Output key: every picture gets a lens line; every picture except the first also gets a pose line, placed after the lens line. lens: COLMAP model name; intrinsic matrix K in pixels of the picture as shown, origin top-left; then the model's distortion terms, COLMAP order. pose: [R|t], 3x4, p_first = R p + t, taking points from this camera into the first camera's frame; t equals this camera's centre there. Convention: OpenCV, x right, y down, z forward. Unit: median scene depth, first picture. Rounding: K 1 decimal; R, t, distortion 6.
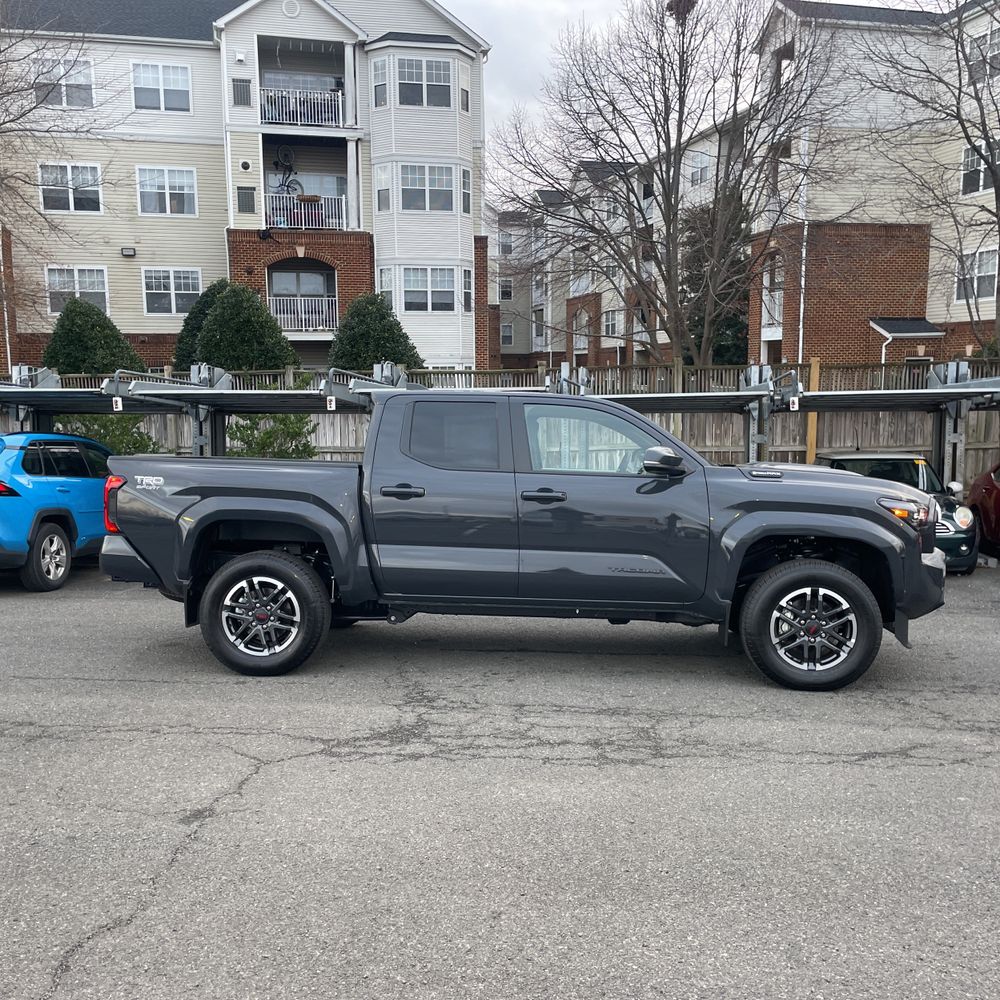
lens RADIAL K [[1088.5, 0, 494.6], [0, 1088.5, 522.8], [0, 0, 1]] dist [0.081667, -0.027033]
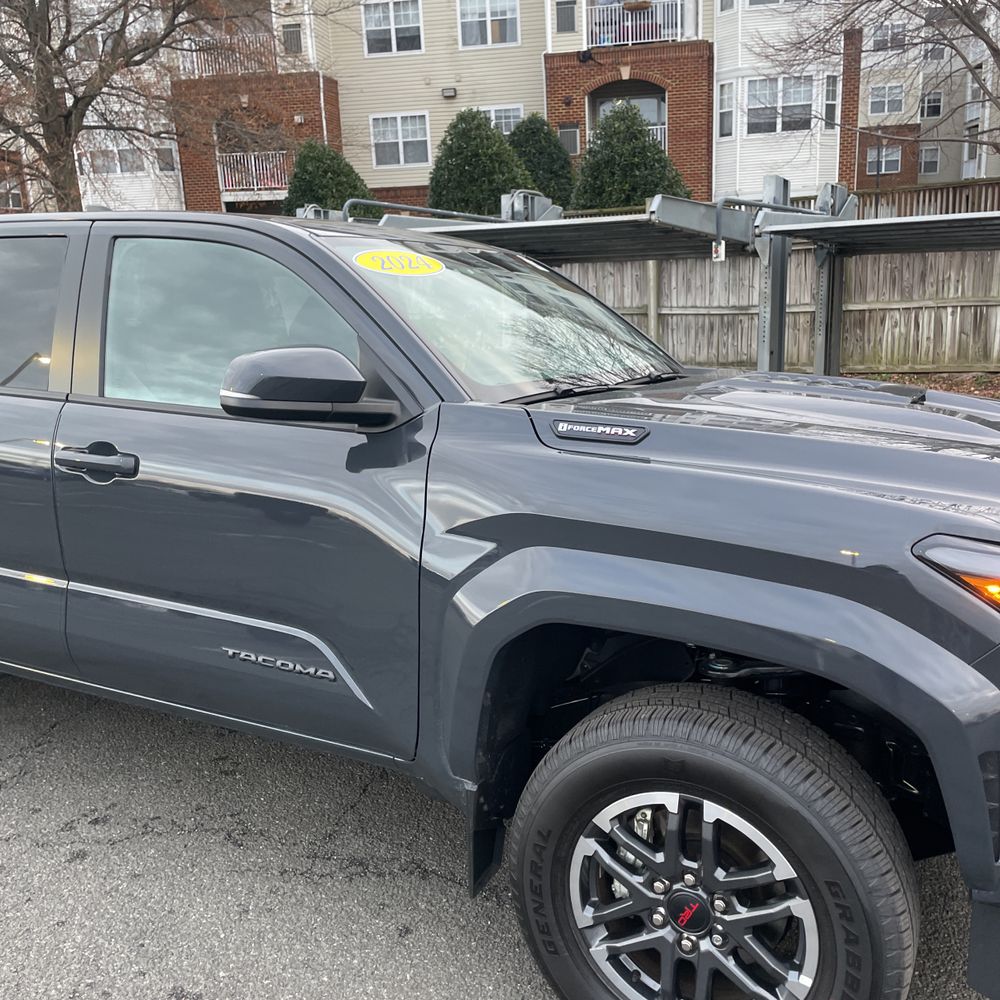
lens RADIAL K [[1037.4, 0, 500.0], [0, 1037.4, 500.0], [0, 0, 1]] dist [0.120032, -0.185708]
pose [[0.913793, 0.067412, -0.400547, 0.182880], [-0.018387, 0.991986, 0.125005, -0.032904], [0.405763, -0.106864, 0.907709, 0.361056]]
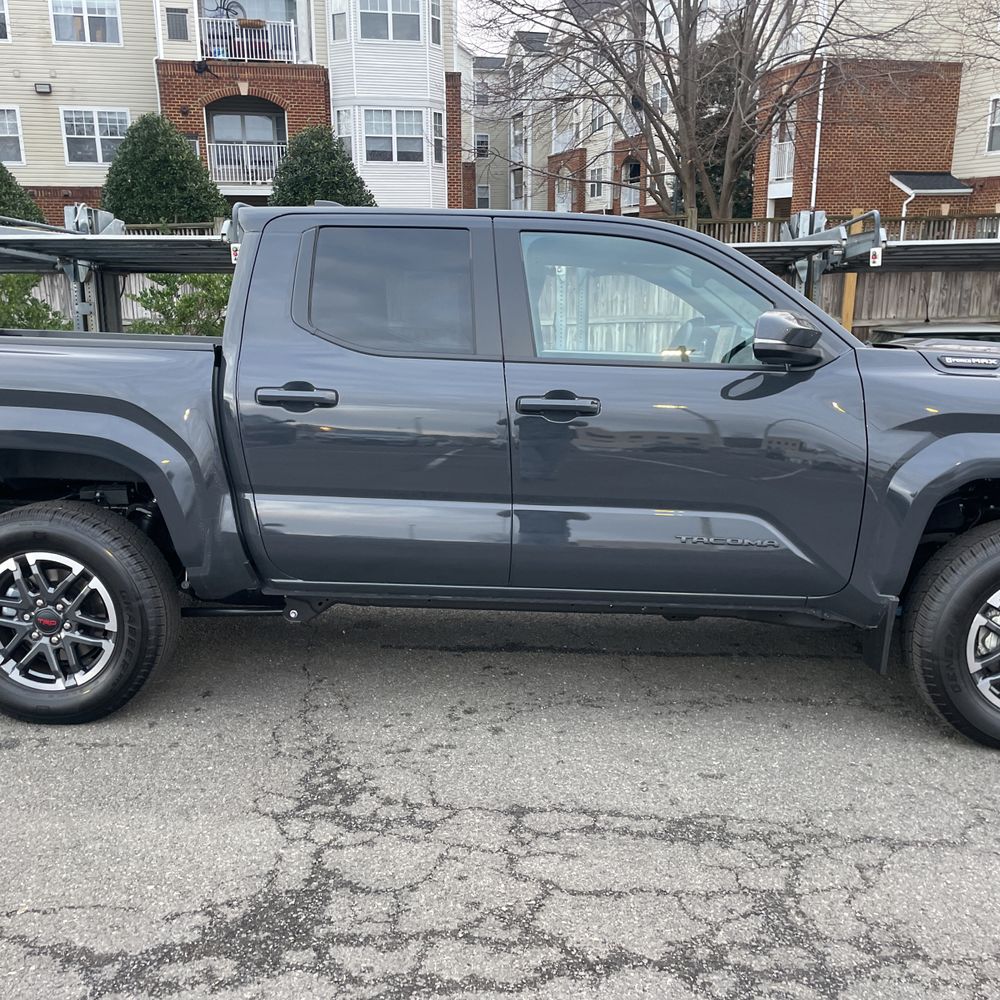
lens RADIAL K [[1055.3, 0, 499.3], [0, 1055.3, 529.8], [0, 0, 1]] dist [0.093216, -0.124314]
pose [[0.999660, -0.004973, 0.025595, 0.001240], [0.001762, 0.992287, 0.123951, -0.014676], [-0.026014, -0.123864, 0.991958, 0.245370]]
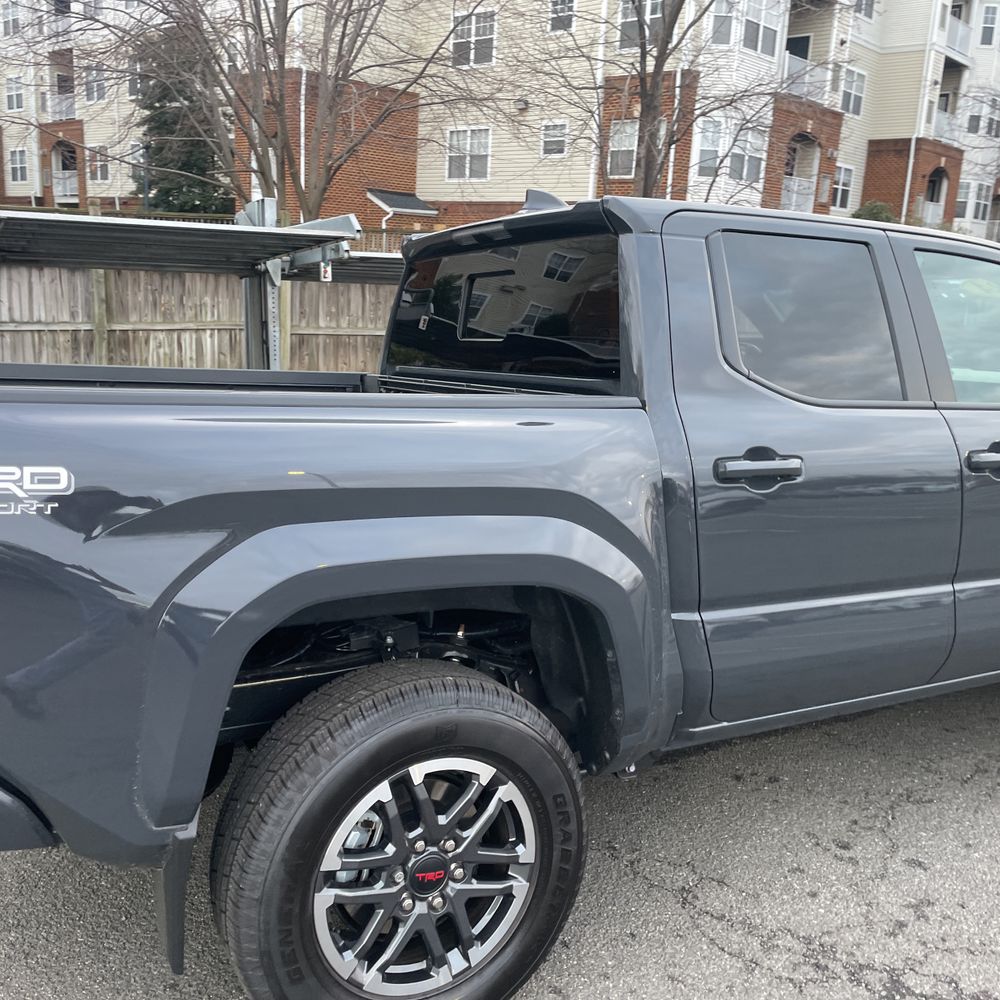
lens RADIAL K [[1037.4, 0, 500.0], [0, 1037.4, 500.0], [0, 0, 1]] dist [0.120032, -0.185708]
pose [[0.825178, -0.079230, 0.559289, -0.192555], [0.023257, 0.994040, 0.106505, -0.031069], [-0.564395, -0.074878, 0.822102, 0.392929]]
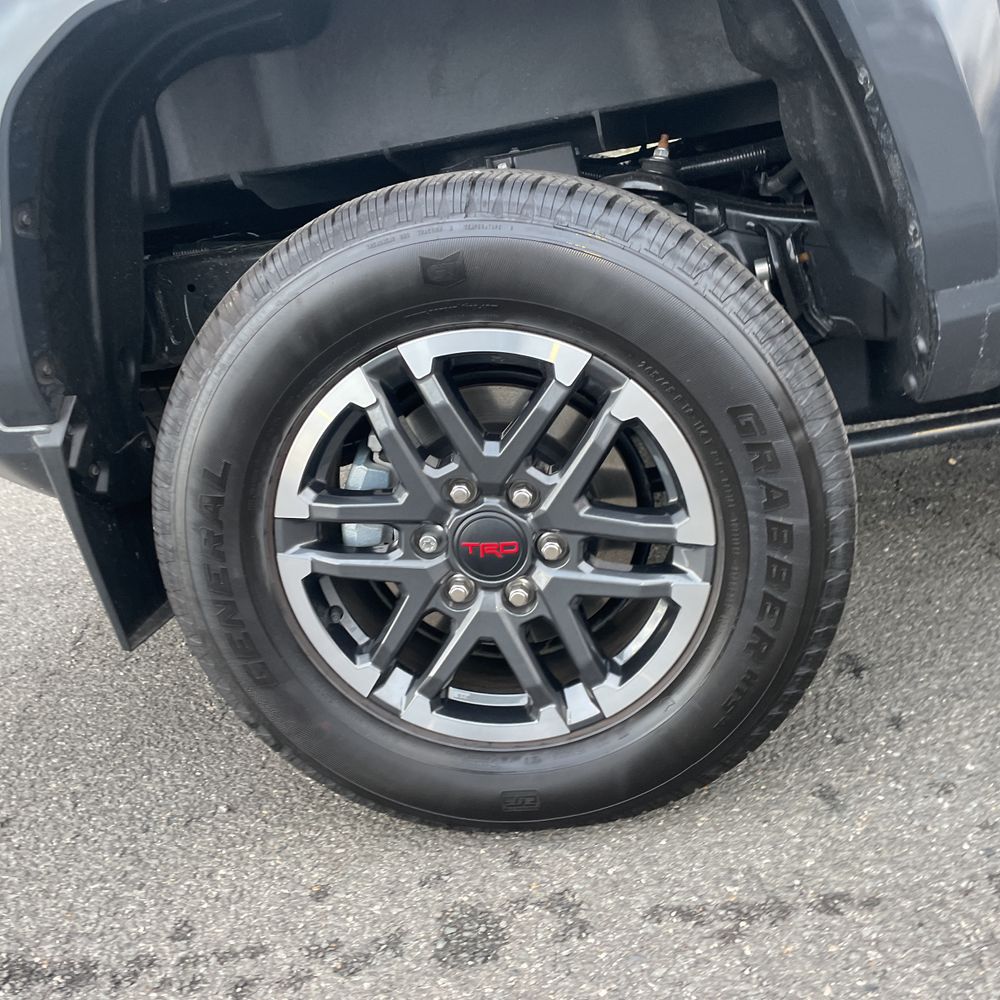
lens RADIAL K [[1055.3, 0, 499.3], [0, 1055.3, 529.8], [0, 0, 1]] dist [0.093216, -0.124314]
pose [[0.979800, -0.169921, -0.105447, -0.102578], [0.191188, 0.950552, 0.244741, 0.021416], [0.058647, -0.259957, 0.963838, 0.442385]]
